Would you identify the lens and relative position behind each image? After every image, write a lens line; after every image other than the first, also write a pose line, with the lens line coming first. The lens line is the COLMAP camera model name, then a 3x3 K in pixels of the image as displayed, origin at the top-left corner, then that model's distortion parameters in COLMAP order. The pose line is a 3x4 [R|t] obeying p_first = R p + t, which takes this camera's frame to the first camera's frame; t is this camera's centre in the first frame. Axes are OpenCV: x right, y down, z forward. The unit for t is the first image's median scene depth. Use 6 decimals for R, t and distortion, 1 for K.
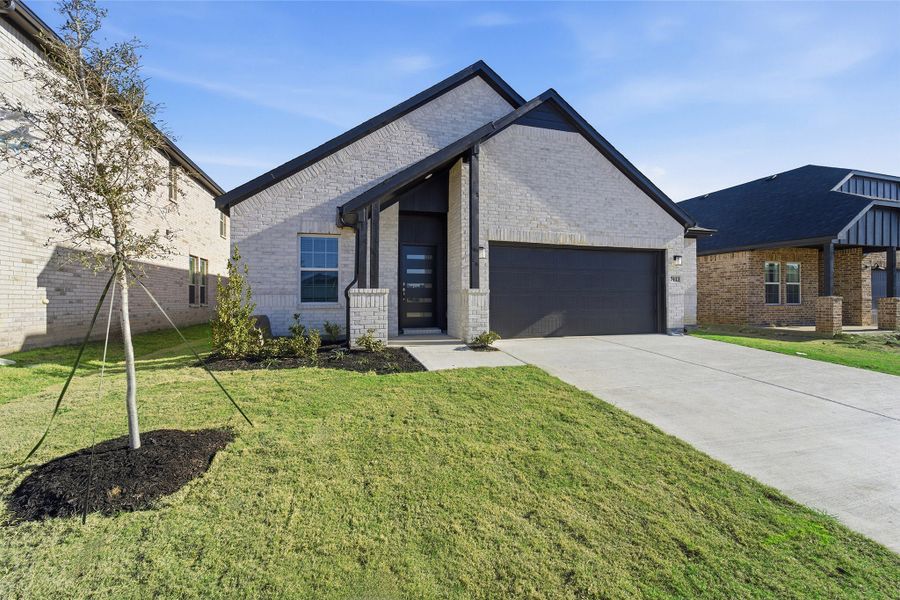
lens RADIAL K [[362.4, 0, 448.9], [0, 362.4, 301.2], [0, 0, 1]] dist [-0.040713, 0.013345]
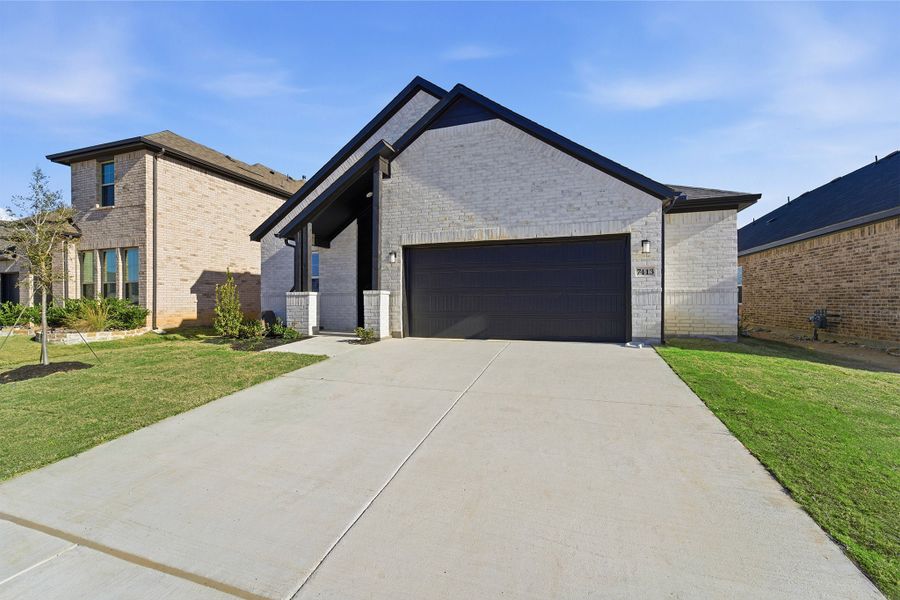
lens RADIAL K [[362.4, 0, 448.9], [0, 362.4, 301.2], [0, 0, 1]] dist [-0.040713, 0.013345]
pose [[0.826545, -0.000309, -0.562870, 0.789384], [-0.000941, 0.999998, -0.001930, 0.001811], [0.562869, 0.002124, 0.826543, 0.171298]]
